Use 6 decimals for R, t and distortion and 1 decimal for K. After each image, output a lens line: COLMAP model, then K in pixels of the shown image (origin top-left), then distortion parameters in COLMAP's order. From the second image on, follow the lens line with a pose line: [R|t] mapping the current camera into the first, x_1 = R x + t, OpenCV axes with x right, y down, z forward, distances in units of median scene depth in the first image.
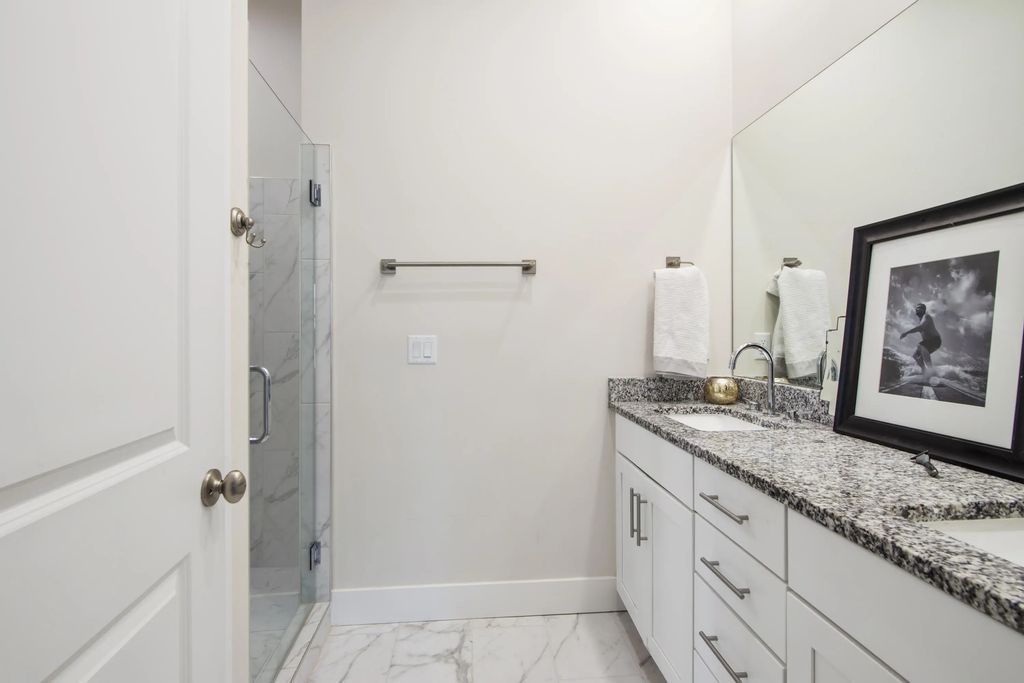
lens RADIAL K [[471.1, 0, 511.1], [0, 471.1, 336.5], [0, 0, 1]] dist [-0.000329, 0.000007]
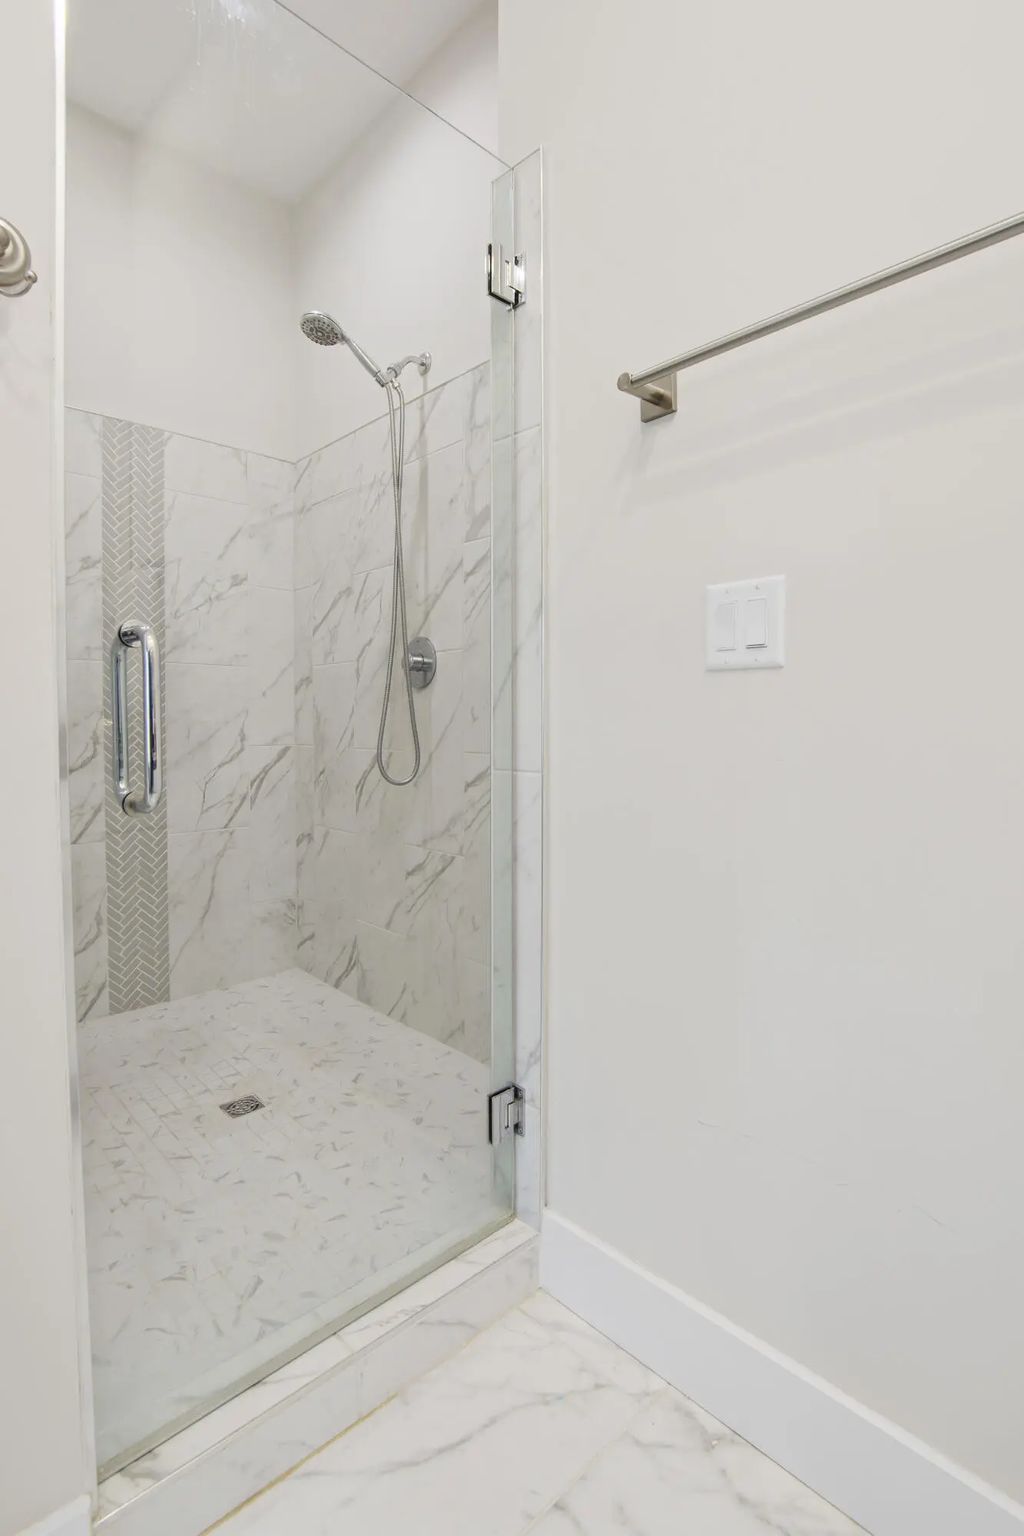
lens RADIAL K [[758.7, 0, 515.5], [0, 758.7, 760.2], [0, 0, 1]] dist [-0.020062, -0.000026]
pose [[0.624348, 0.035393, -0.780344, 0.126102], [-0.011248, 0.999277, 0.036323, 0.105672], [0.781065, -0.013901, 0.624295, 0.559921]]
